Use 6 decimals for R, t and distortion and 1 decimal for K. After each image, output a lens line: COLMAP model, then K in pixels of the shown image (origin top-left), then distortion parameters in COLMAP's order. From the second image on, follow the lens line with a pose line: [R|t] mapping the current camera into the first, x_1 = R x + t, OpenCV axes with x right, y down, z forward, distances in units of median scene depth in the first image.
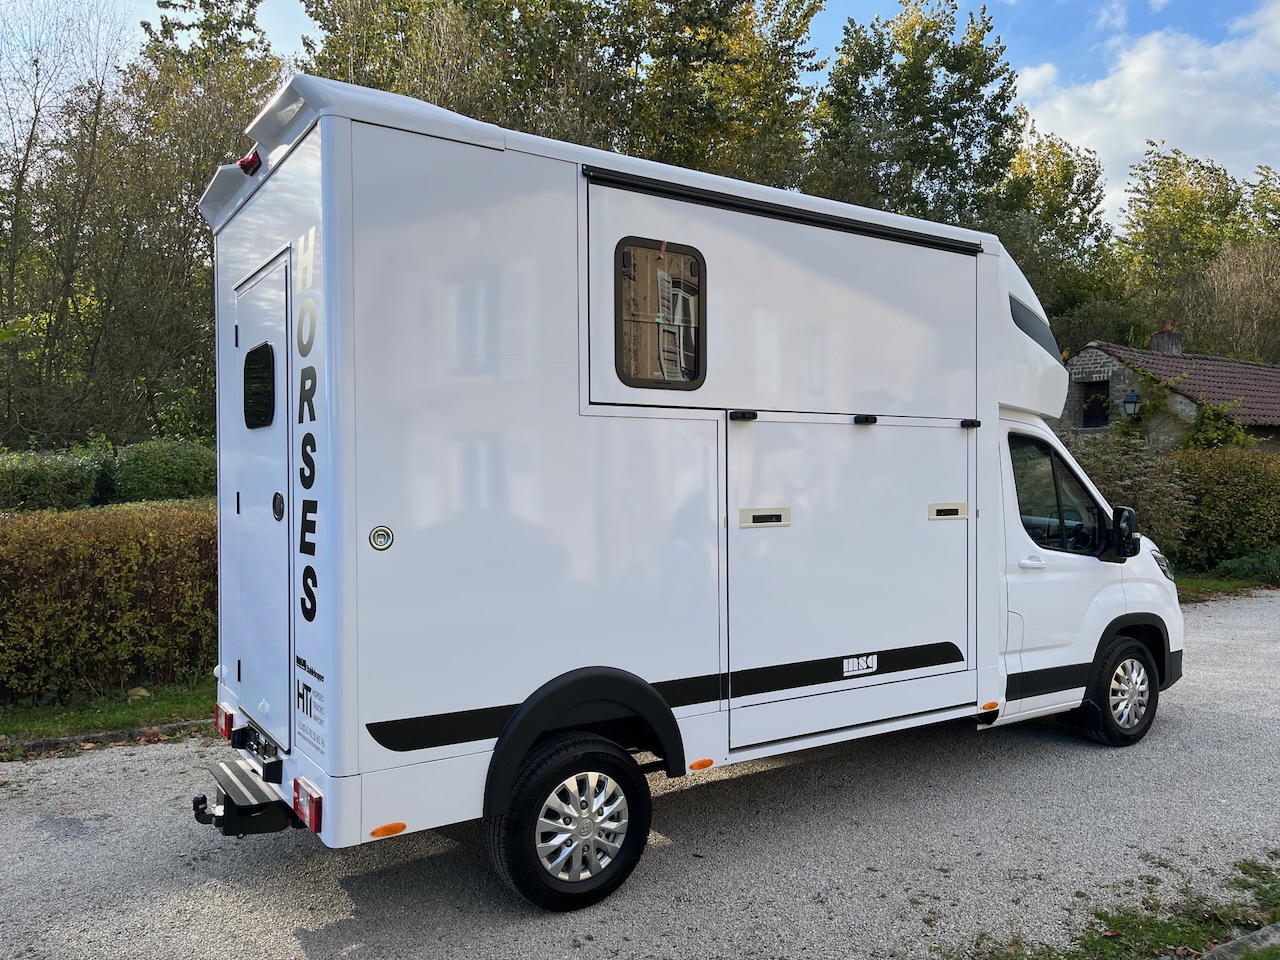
lens RADIAL K [[970.5, 0, 640.0], [0, 970.5, 480.0], [0, 0, 1]] dist [0.074930, -0.096991]
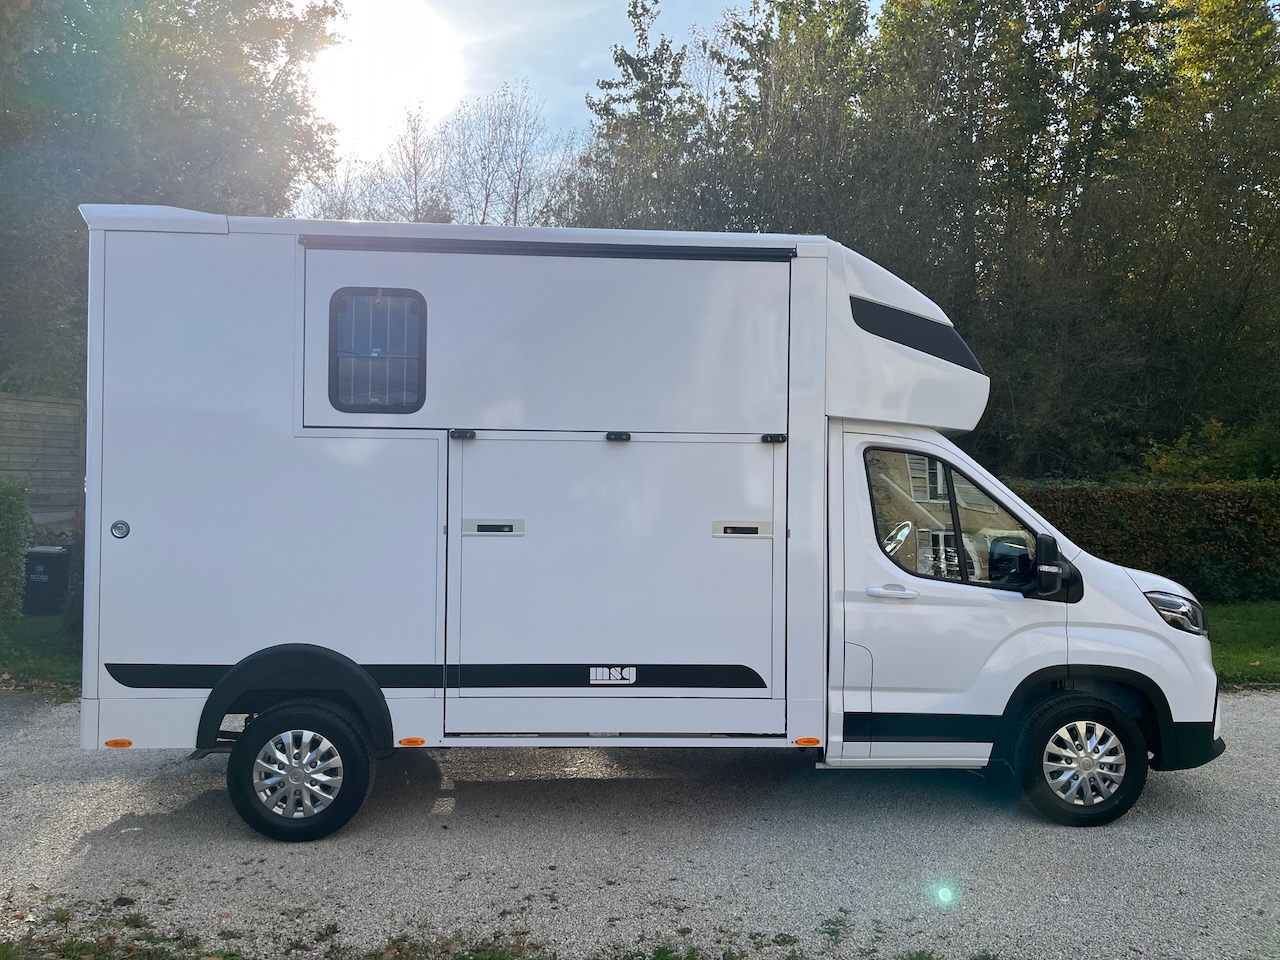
lens RADIAL K [[970.5, 0, 640.0], [0, 970.5, 480.0], [0, 0, 1]] dist [0.074930, -0.096991]
pose [[0.860885, 0.006658, -0.508756, 0.778966], [-0.016485, 0.999754, -0.014810, -0.001171], [0.508533, 0.021136, 0.860783, 0.131411]]
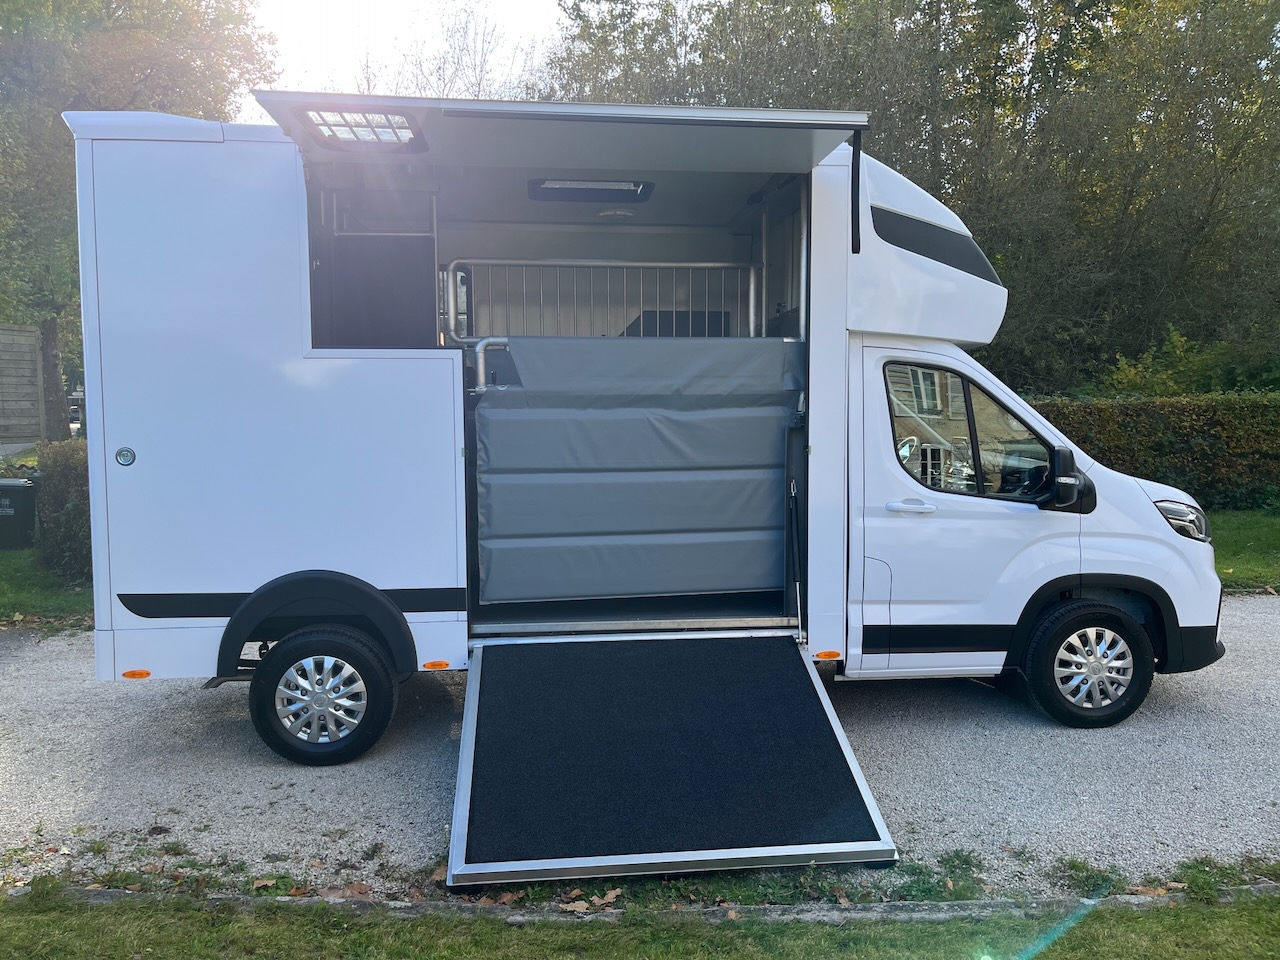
lens RADIAL K [[970.5, 0, 640.0], [0, 970.5, 480.0], [0, 0, 1]] dist [0.074930, -0.096991]
pose [[0.882547, 0.029853, -0.469276, 0.714167], [-0.000761, 0.998072, 0.062060, 0.005646], [0.470224, -0.054414, 0.880868, 0.110872]]
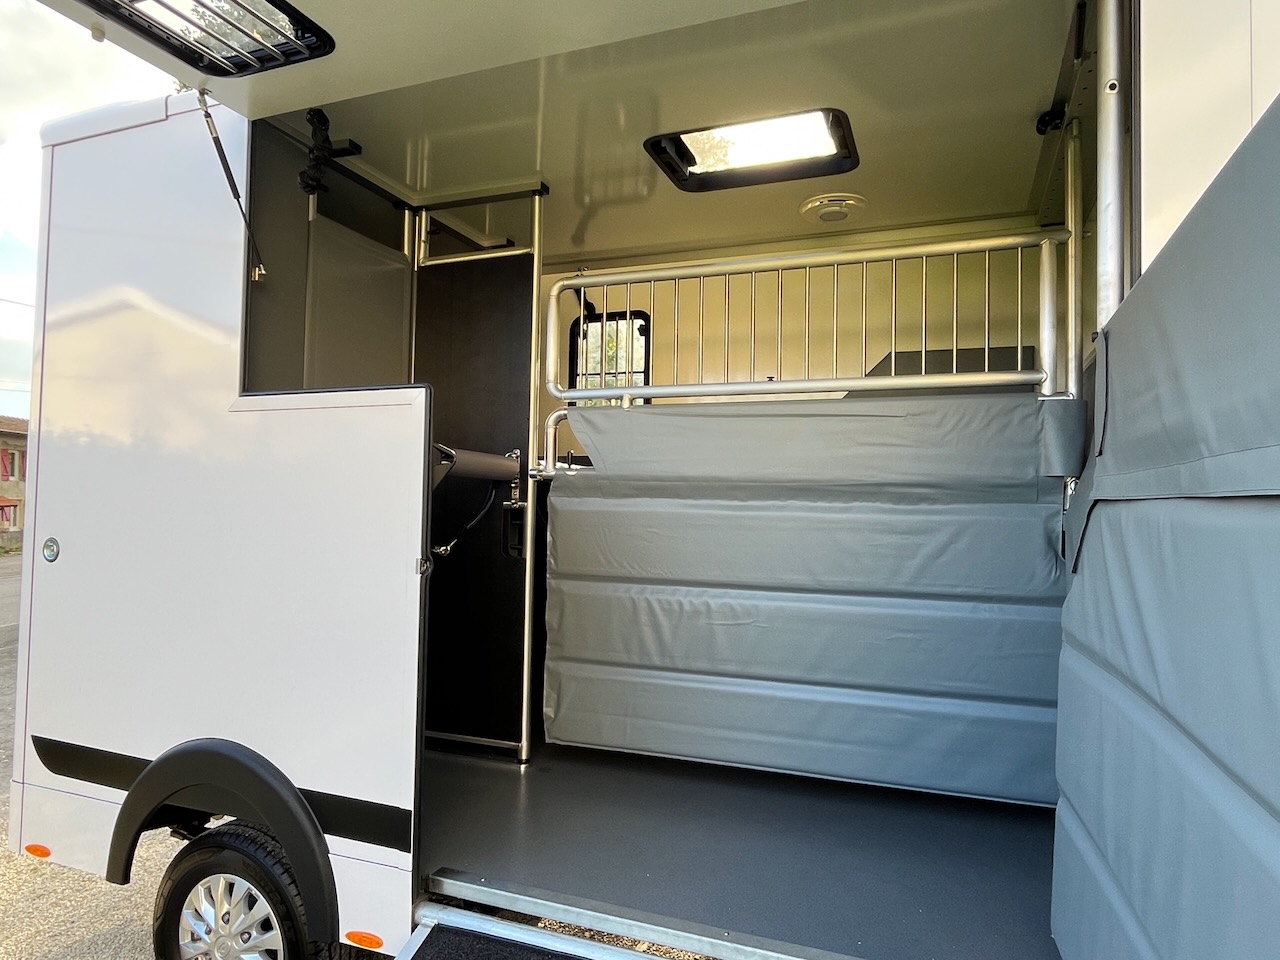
lens RADIAL K [[798.2, 0, 637.4], [0, 798.2, 481.8], [0, 0, 1]] dist [-0.001185, 0.001432]
pose [[0.568338, -0.013675, -0.822682, 0.539660], [-0.023769, 0.999172, -0.033029, 0.002637], [0.822452, 0.038326, 0.567542, 0.750259]]
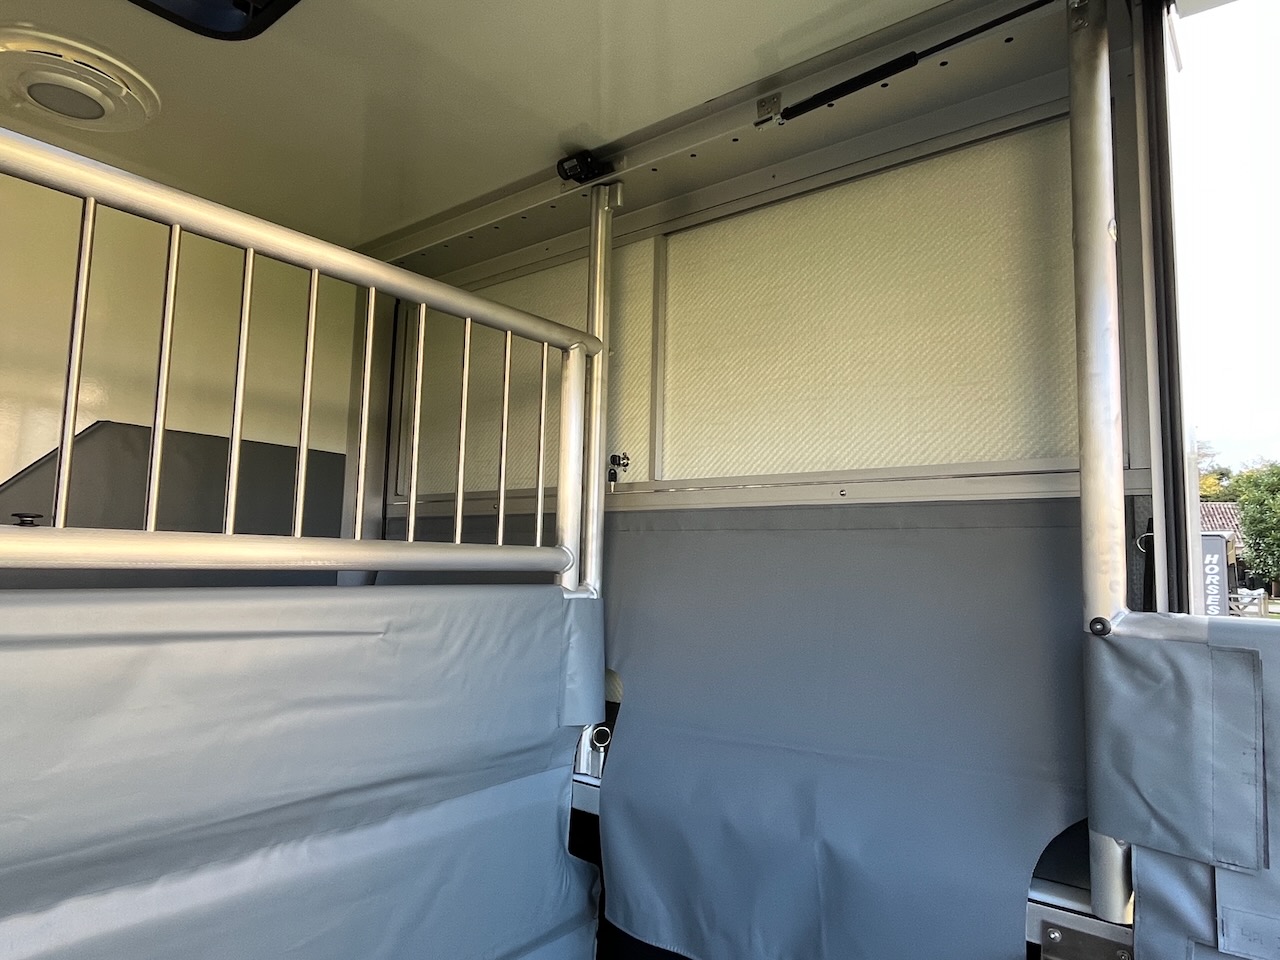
lens RADIAL K [[798.2, 0, 637.4], [0, 798.2, 481.8], [0, 0, 1]] dist [-0.001185, 0.001432]
pose [[0.954944, 0.057910, 0.291080, 0.177117], [-0.028604, 0.994171, -0.103948, -0.092829], [-0.295403, 0.090939, 0.951035, 0.951089]]
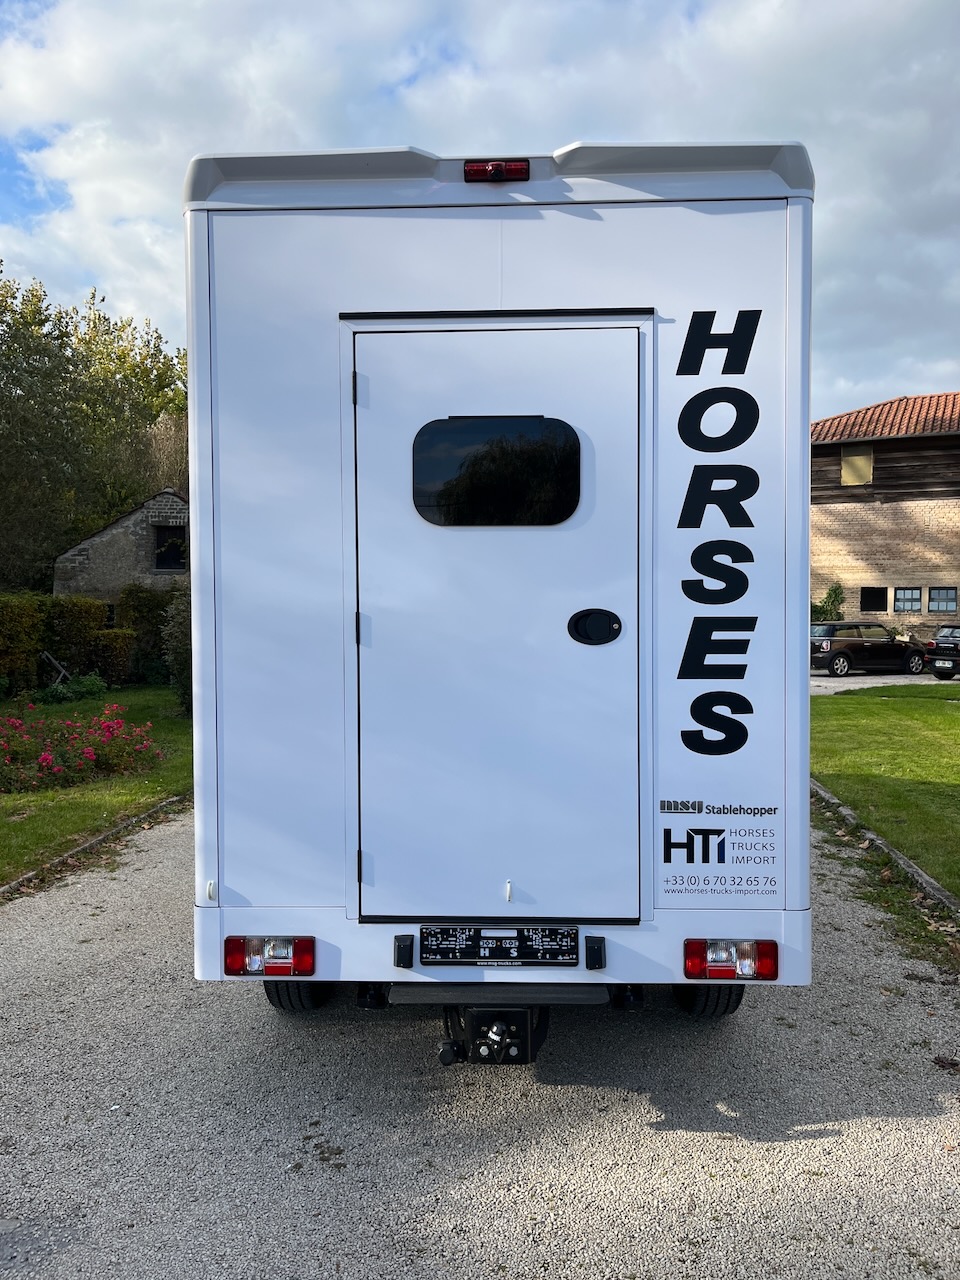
lens RADIAL K [[970.5, 0, 483.4], [0, 970.5, 646.8], [0, 0, 1]] dist [0.074930, -0.096991]
pose [[0.579559, -0.020808, 0.814665, -0.884009], [0.002560, 0.999716, 0.023713, 0.023292], [-0.814926, -0.011658, 0.579447, 0.509536]]
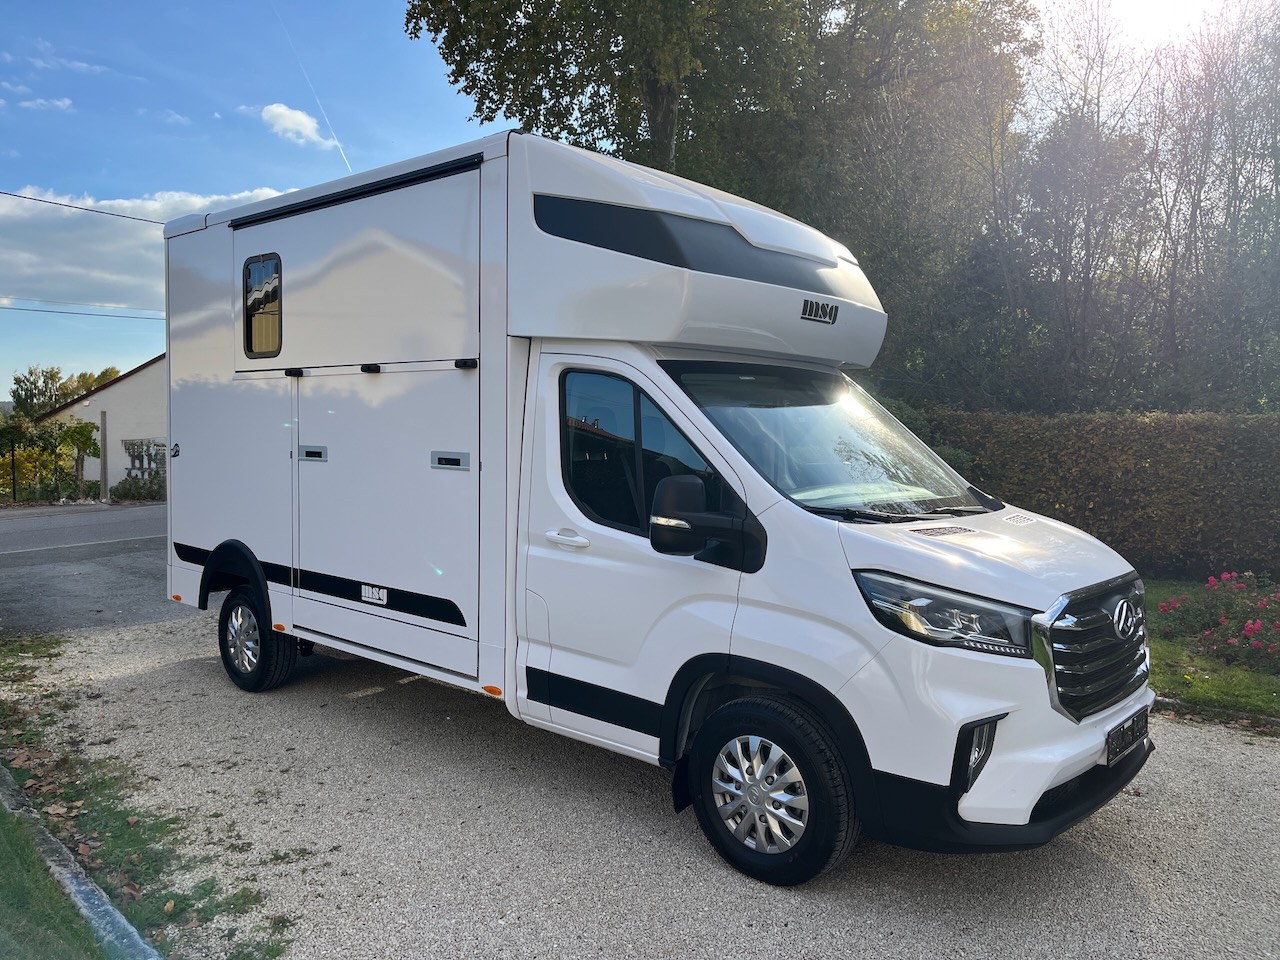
lens RADIAL K [[970.5, 0, 640.0], [0, 970.5, 480.0], [0, 0, 1]] dist [0.074930, -0.096991]
pose [[0.250710, 0.060654, -0.966160, 1.363711], [-0.018860, 0.998152, 0.057768, -0.007030], [0.967879, 0.003738, 0.251390, 1.025212]]
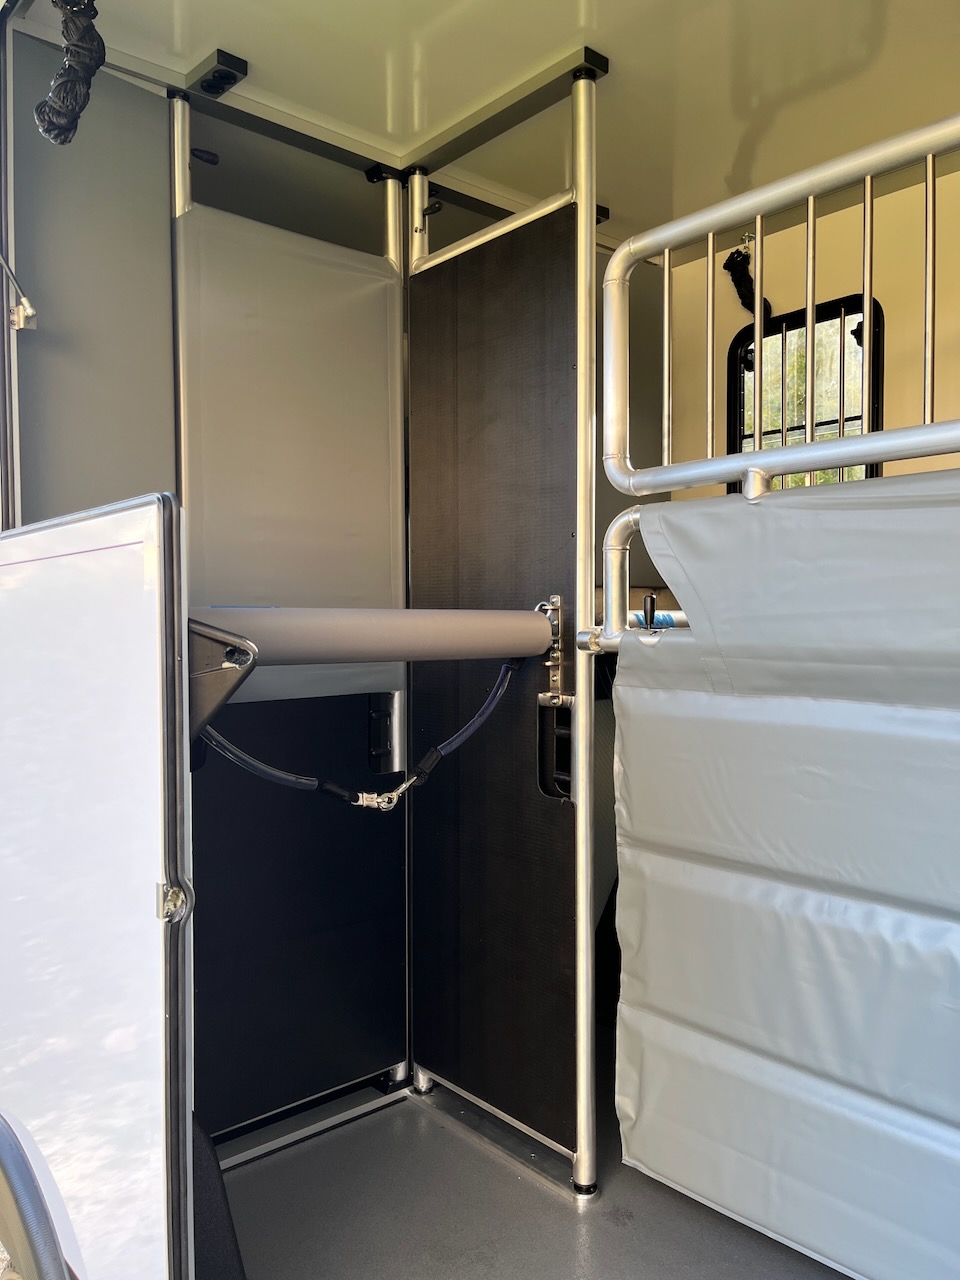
lens RADIAL K [[970.5, 0, 483.4], [0, 970.5, 646.8], [0, 0, 1]] dist [0.074930, -0.096991]
pose [[0.124534, 0.032155, -0.991694, 0.347243], [0.002866, 0.999459, 0.032767, -0.036195], [0.992211, -0.006923, 0.124375, 0.966169]]
